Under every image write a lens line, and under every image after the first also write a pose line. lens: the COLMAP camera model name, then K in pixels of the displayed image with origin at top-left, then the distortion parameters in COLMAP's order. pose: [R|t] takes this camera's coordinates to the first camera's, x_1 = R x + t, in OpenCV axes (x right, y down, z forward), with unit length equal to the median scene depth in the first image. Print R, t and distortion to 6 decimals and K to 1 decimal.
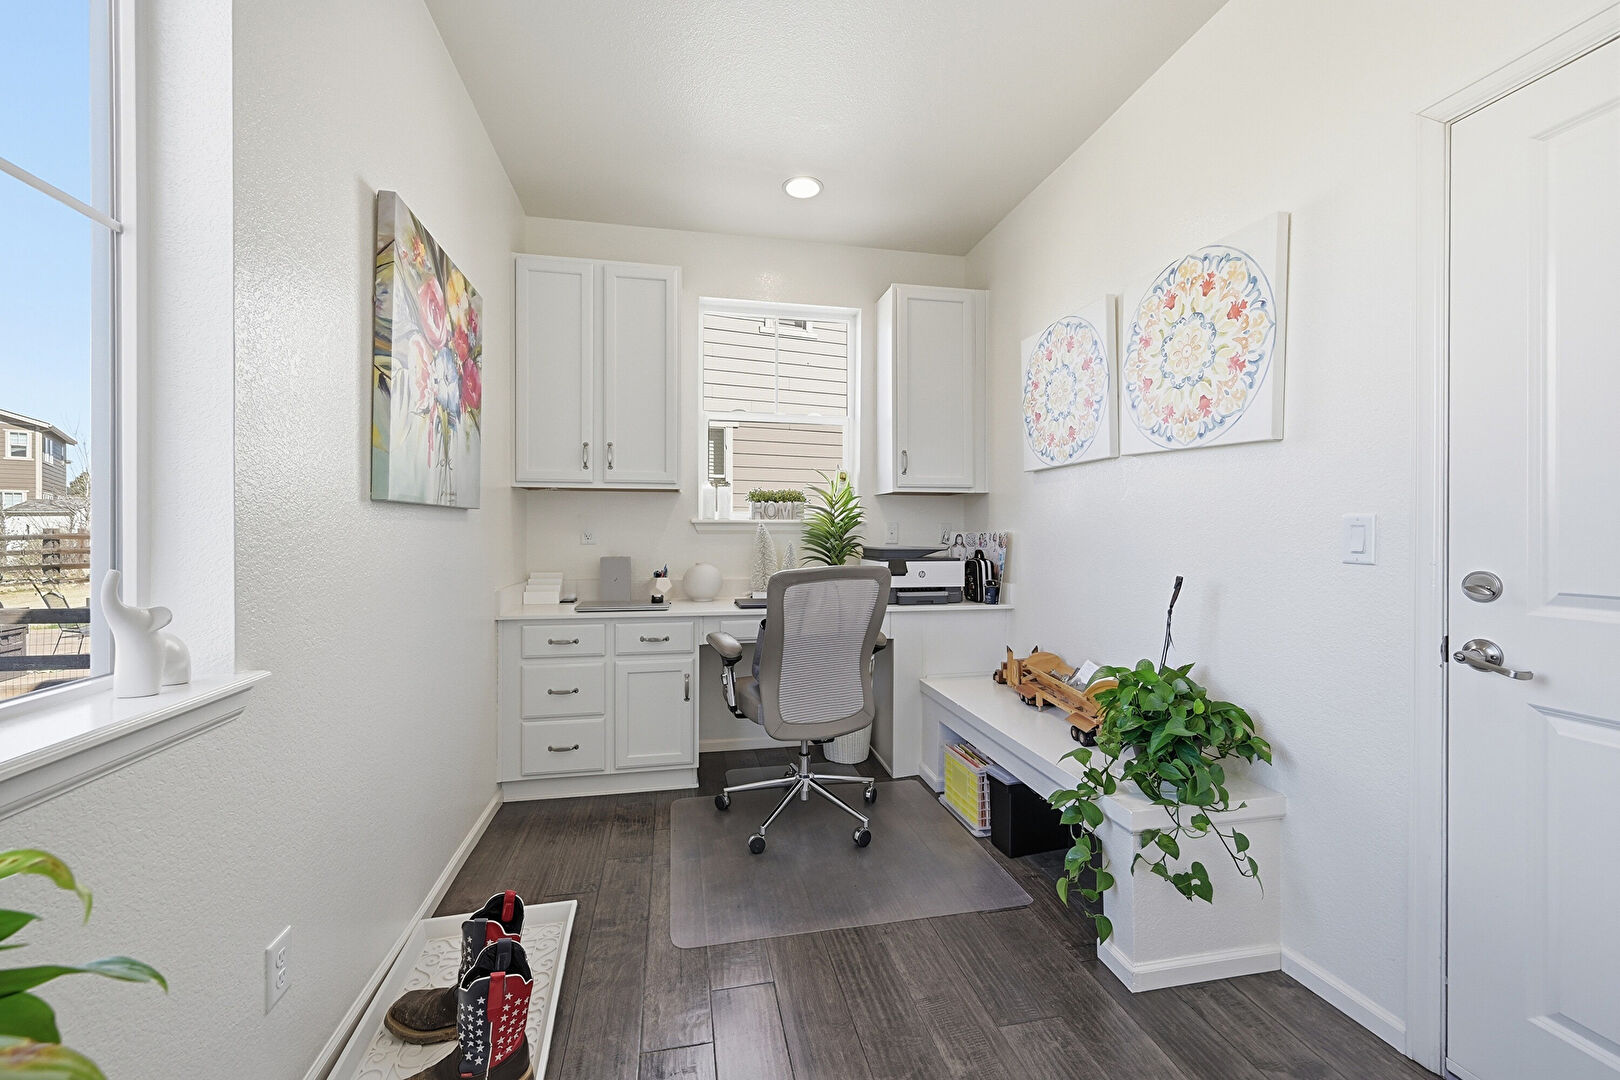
lens RADIAL K [[647.1, 0, 805.0], [0, 647.1, 532.3], [0, 0, 1]] dist [-0.000284, 0.000105]
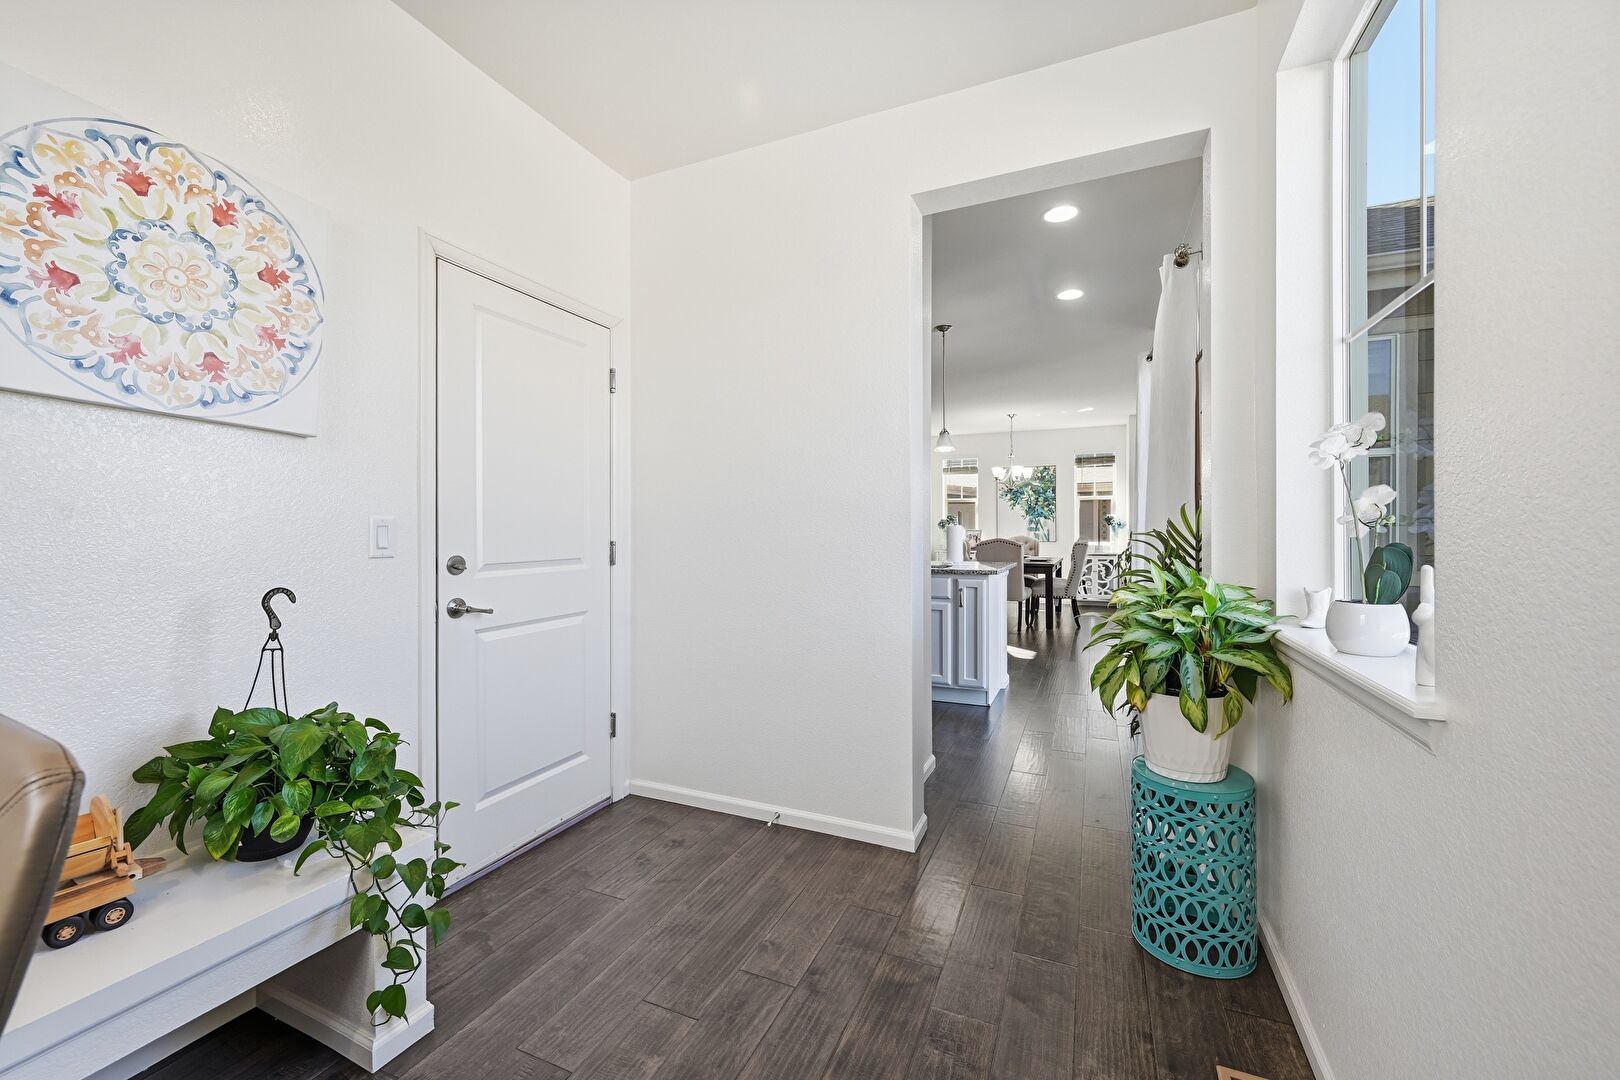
lens RADIAL K [[647.1, 0, 805.0], [0, 647.1, 532.3], [0, 0, 1]] dist [-0.000284, 0.000105]
pose [[-0.816209, -0.001913, 0.577753, -0.391011], [0.002735, 0.999971, 0.007174, -0.004463], [-0.577750, 0.007436, -0.816180, 1.220880]]
